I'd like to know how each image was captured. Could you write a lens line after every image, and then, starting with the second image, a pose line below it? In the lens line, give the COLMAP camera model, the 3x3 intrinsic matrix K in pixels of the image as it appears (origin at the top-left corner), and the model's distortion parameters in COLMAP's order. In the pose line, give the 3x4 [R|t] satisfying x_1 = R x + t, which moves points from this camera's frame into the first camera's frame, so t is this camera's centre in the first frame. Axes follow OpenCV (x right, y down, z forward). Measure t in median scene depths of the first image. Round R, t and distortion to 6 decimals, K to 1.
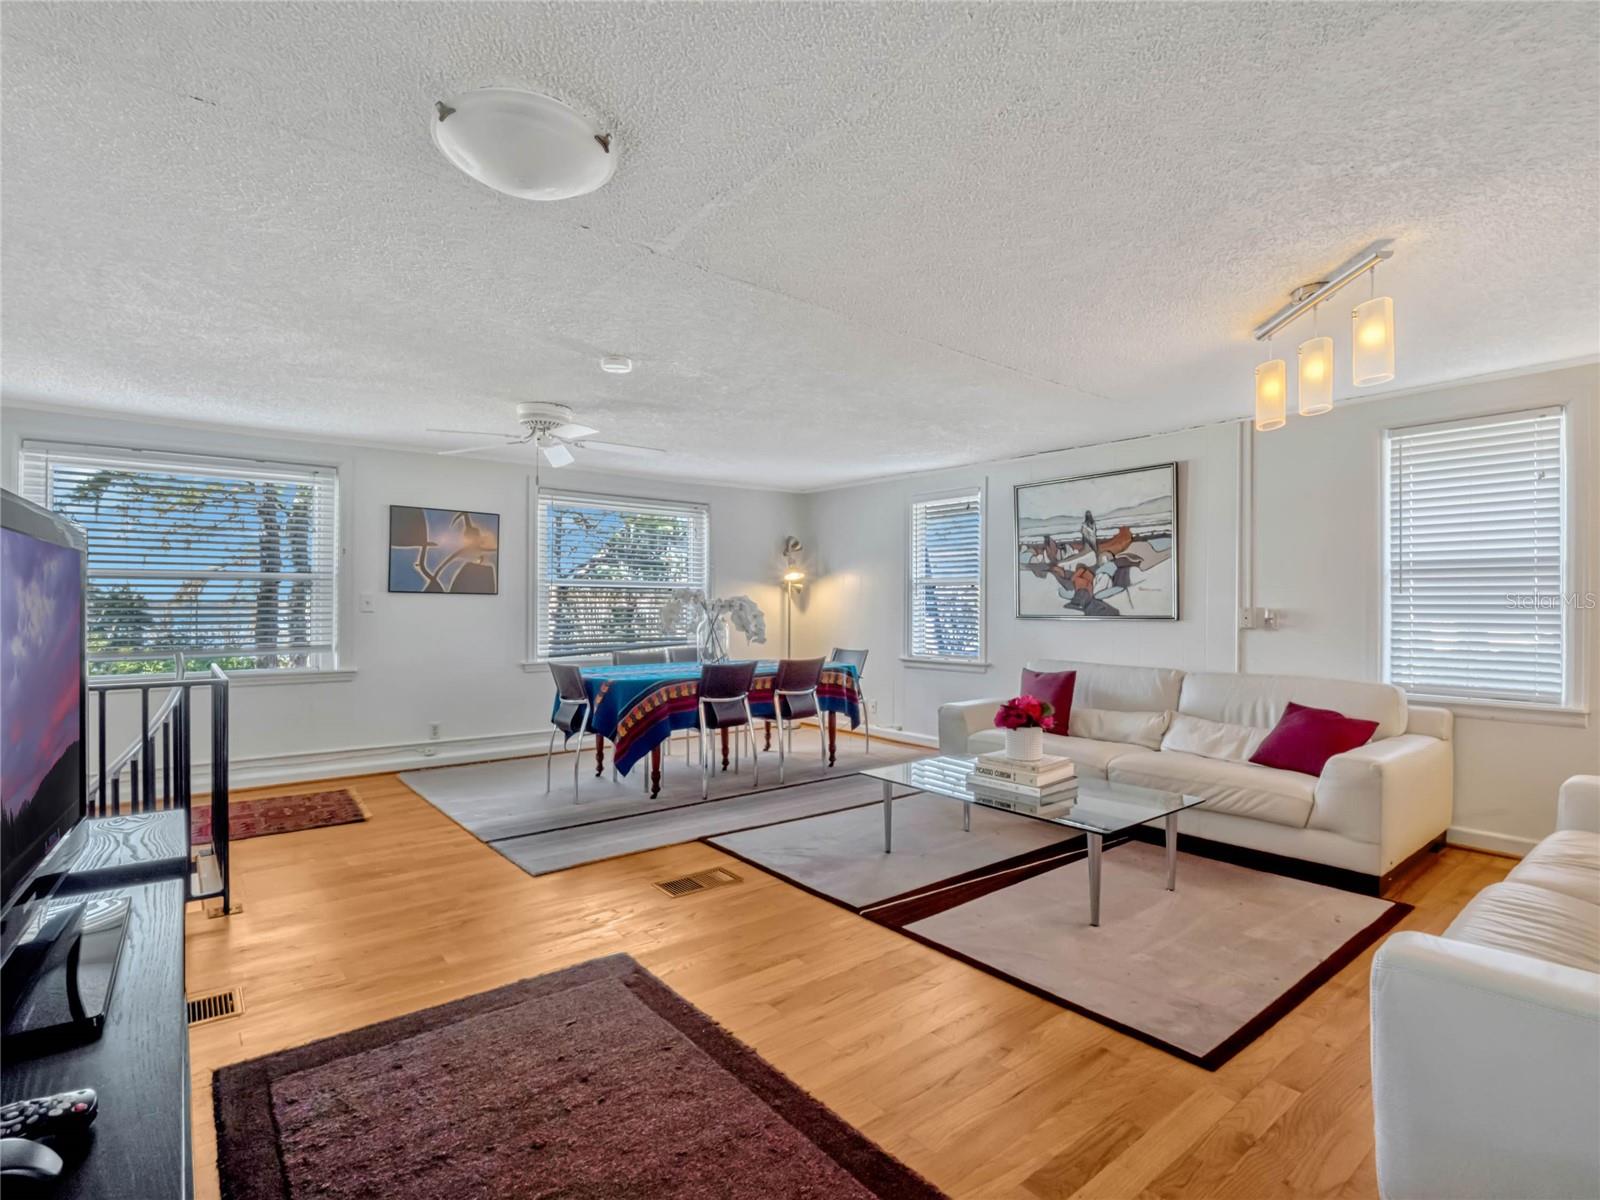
lens RADIAL K [[791.8, 0, 800.0], [0, 791.8, 600.0], [0, 0, 1]] dist [-0.009296, -0.000561]
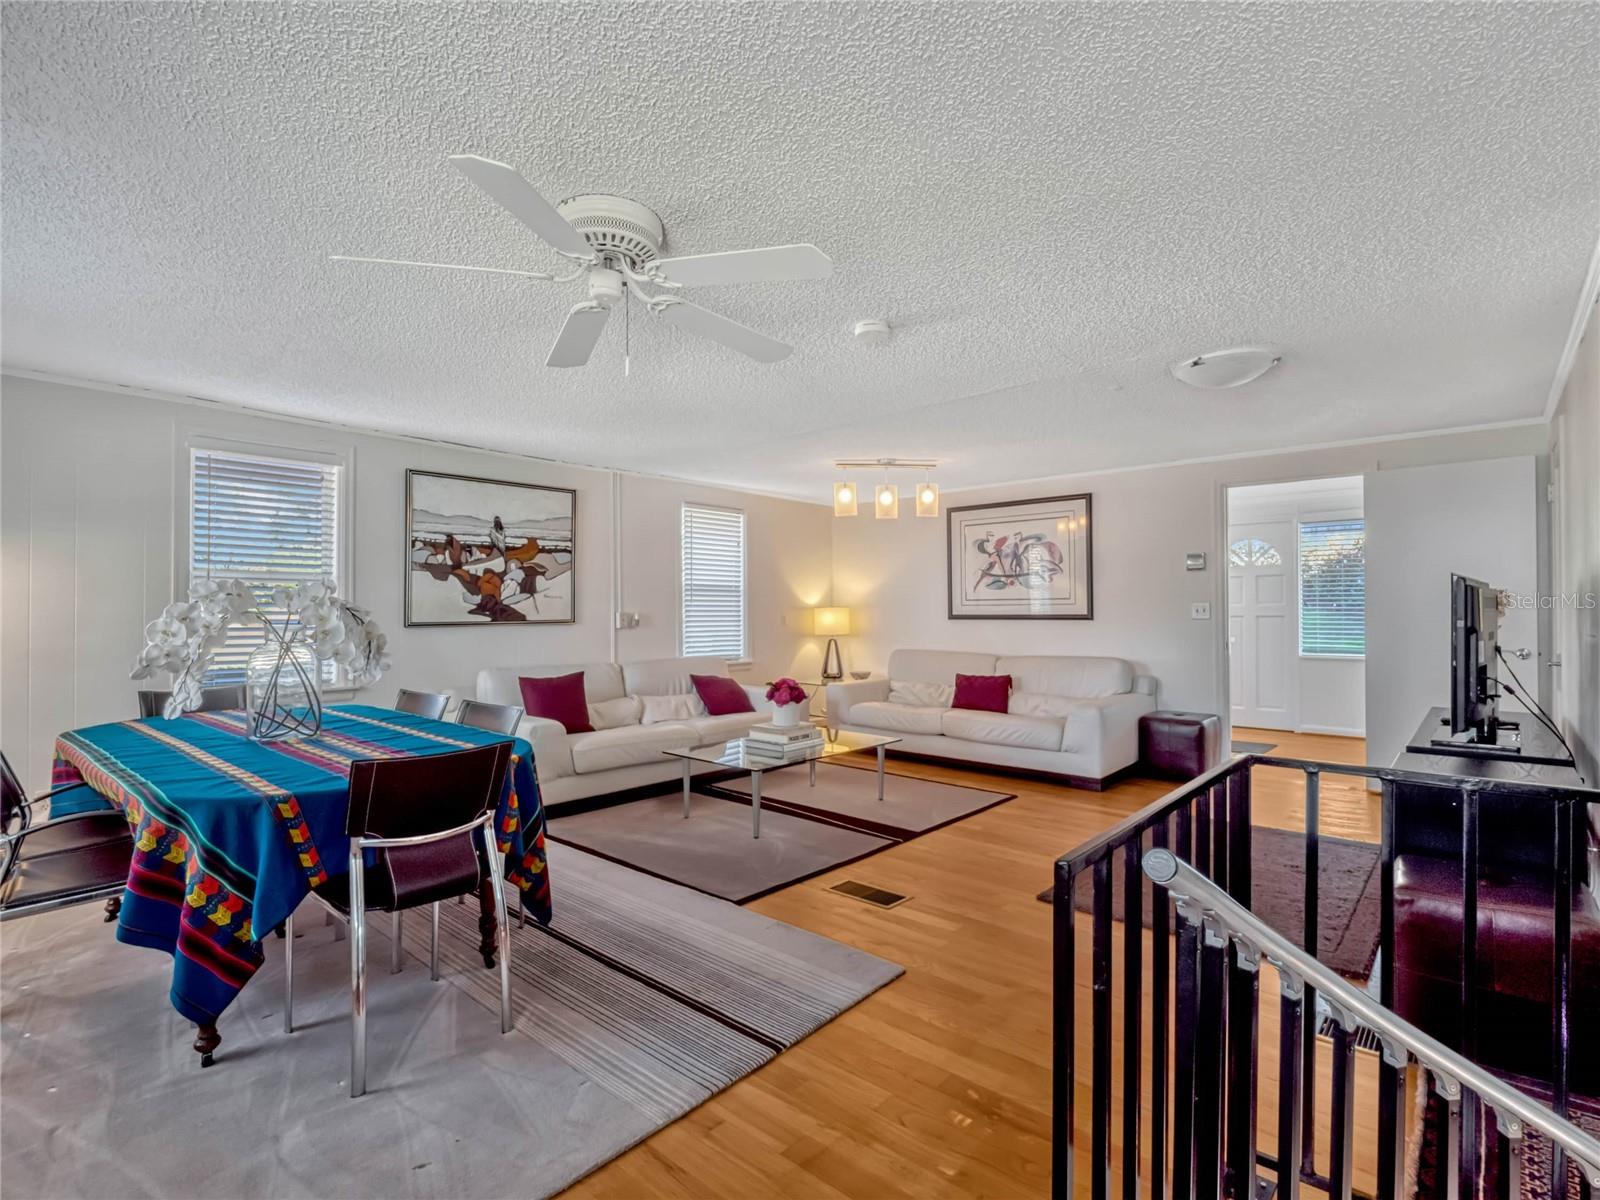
lens RADIAL K [[791.8, 0, 800.0], [0, 791.8, 600.0], [0, 0, 1]] dist [-0.009296, -0.000561]
pose [[-0.179810, 0.013671, 0.983606, -0.697643], [-0.003367, 0.999889, -0.014513, 0.006268], [-0.983696, -0.005921, -0.179744, 0.816812]]
